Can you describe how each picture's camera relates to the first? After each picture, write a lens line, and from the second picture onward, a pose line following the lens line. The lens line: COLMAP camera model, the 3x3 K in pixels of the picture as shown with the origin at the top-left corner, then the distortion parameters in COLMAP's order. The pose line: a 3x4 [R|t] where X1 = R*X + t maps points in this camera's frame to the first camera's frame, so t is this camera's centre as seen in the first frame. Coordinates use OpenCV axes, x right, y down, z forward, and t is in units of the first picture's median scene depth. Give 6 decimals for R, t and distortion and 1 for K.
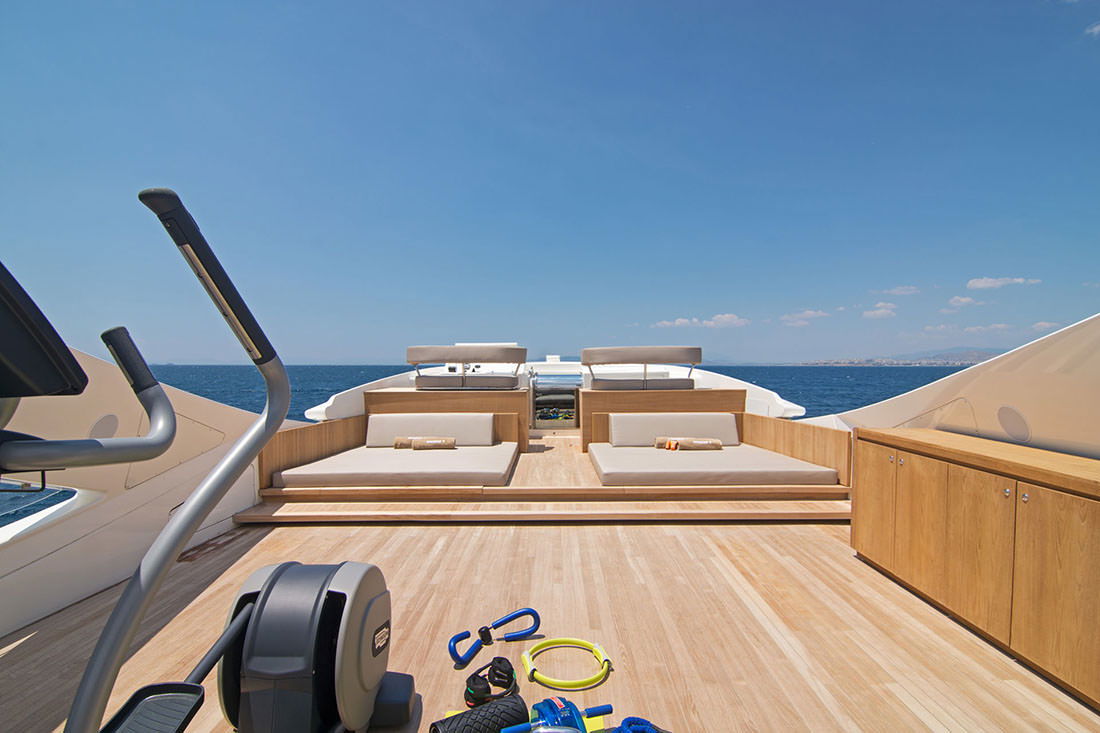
lens RADIAL K [[596.0, 0, 547.4], [0, 596.0, 378.3], [0, 0, 1]] dist [-0.001777, -0.000818]
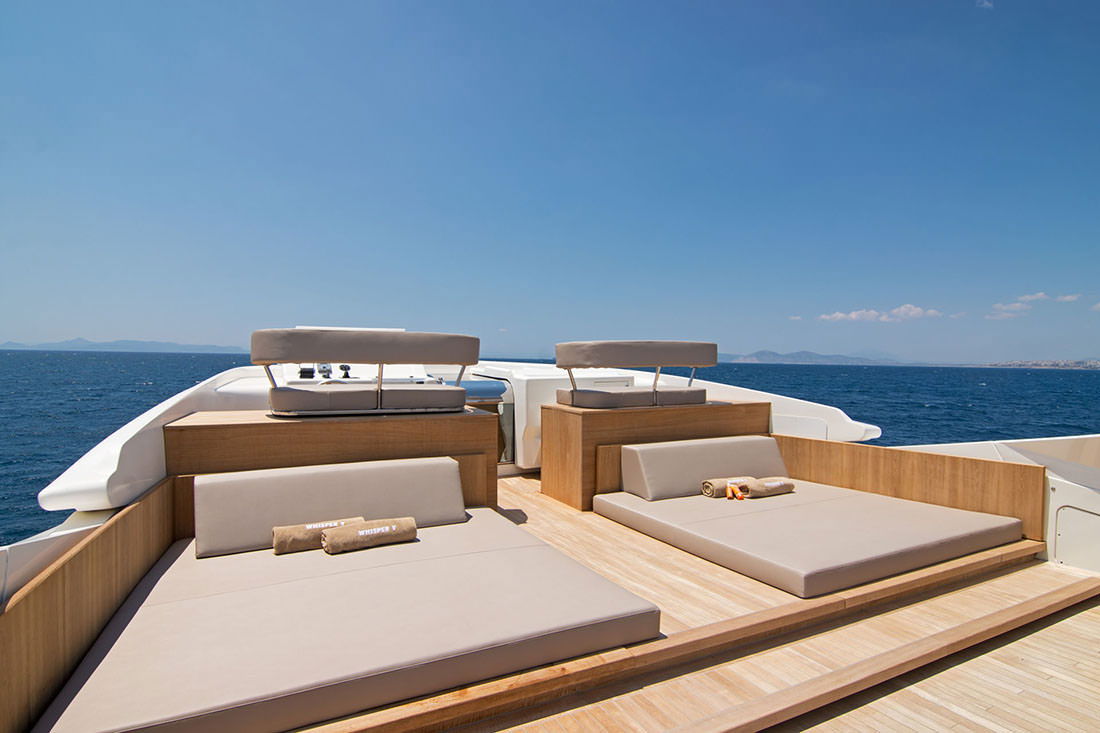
lens RADIAL K [[596.0, 0, 547.4], [0, 596.0, 378.3], [0, 0, 1]] dist [-0.001777, -0.000818]
pose [[0.904560, 0.001482, 0.426343, -0.255289], [0.003133, 0.999944, -0.010124, -0.005205], [-0.426334, 0.010493, 0.904505, 0.505937]]
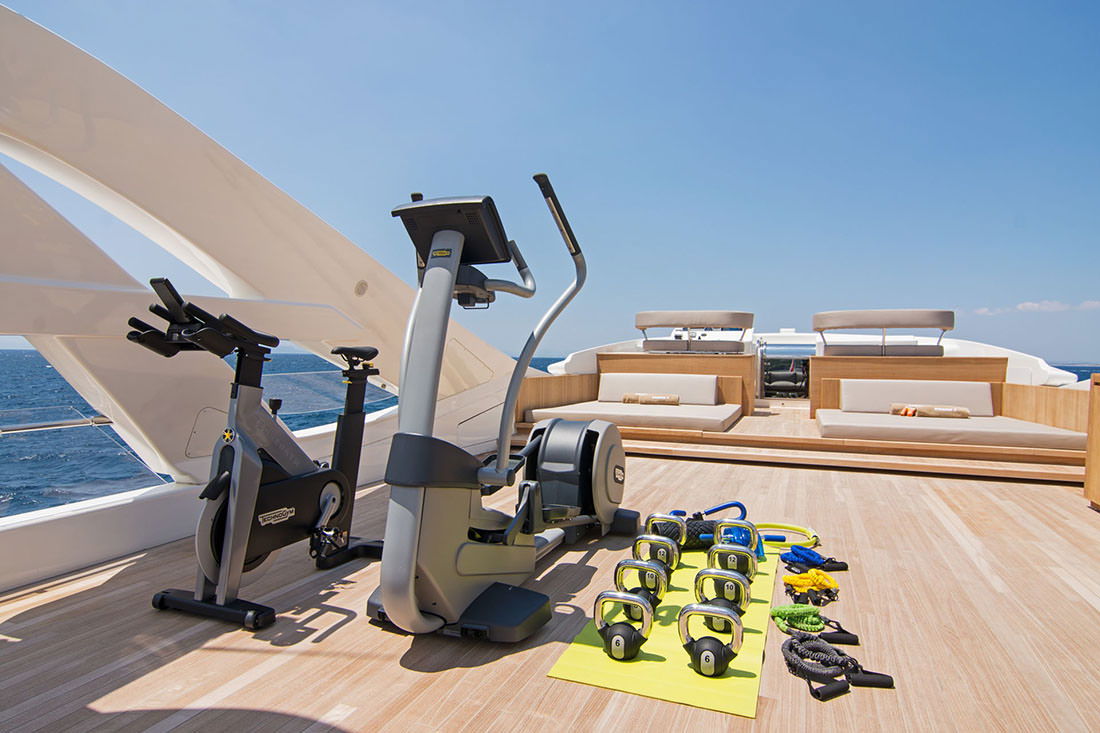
lens RADIAL K [[667.8, 0, 550.0], [0, 667.8, 373.2], [0, 0, 1]] dist [-0.002384, -0.017717]
pose [[0.937934, 0.020840, -0.346186, 0.039631], [-0.021131, 0.999772, 0.002934, 0.060572], [0.346168, 0.004563, 0.938161, -0.190970]]
